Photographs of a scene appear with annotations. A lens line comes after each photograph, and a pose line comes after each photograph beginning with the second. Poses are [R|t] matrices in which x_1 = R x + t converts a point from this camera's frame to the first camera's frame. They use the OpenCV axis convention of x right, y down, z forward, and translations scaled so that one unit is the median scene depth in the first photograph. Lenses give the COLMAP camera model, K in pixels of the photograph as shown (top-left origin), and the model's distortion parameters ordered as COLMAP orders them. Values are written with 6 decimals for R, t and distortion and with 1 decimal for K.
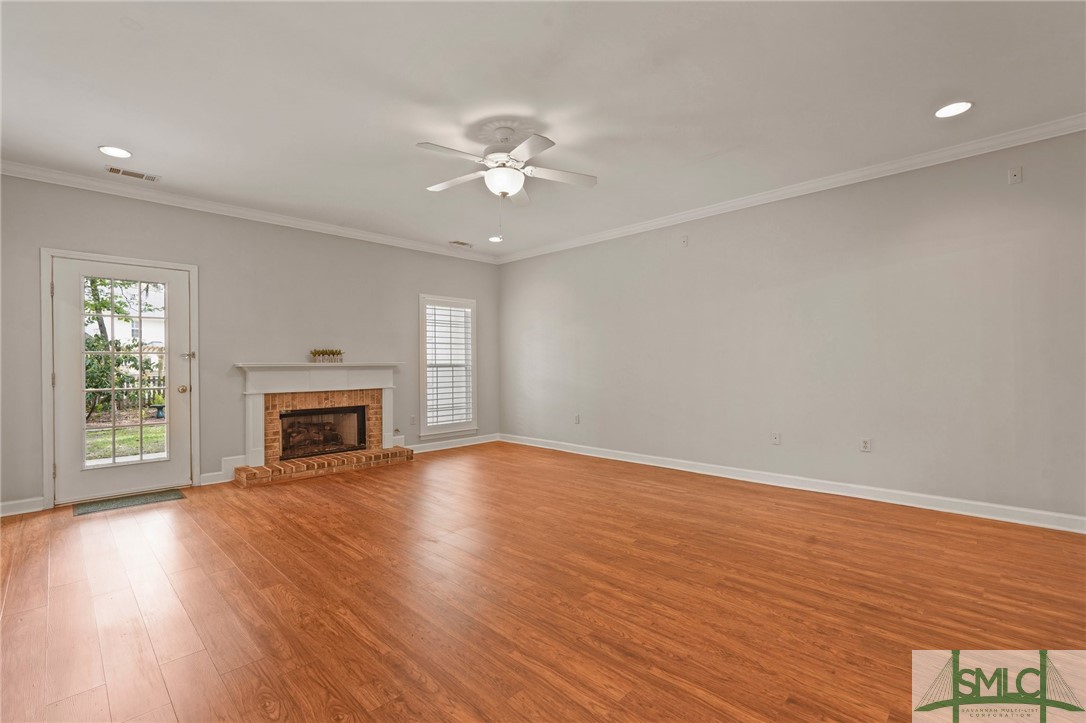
lens RADIAL K [[481.6, 0, 538.9], [0, 481.6, 365.0], [0, 0, 1]] dist [-0.013389, 0.003909]
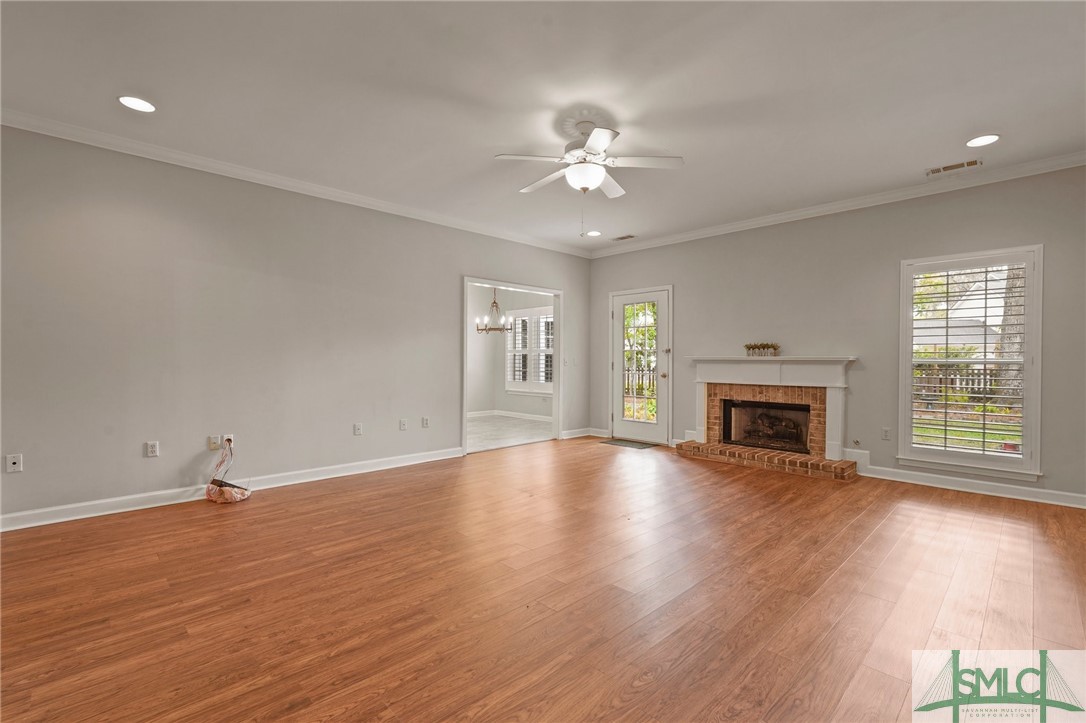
lens RADIAL K [[481.6, 0, 539.8], [0, 481.6, 357.6], [0, 0, 1]] dist [-0.013389, 0.003909]
pose [[-0.021045, 0.003834, -0.999771, 0.610334], [-0.004467, 0.999982, 0.003928, -0.004772], [0.999769, 0.004548, -0.021027, 0.602804]]
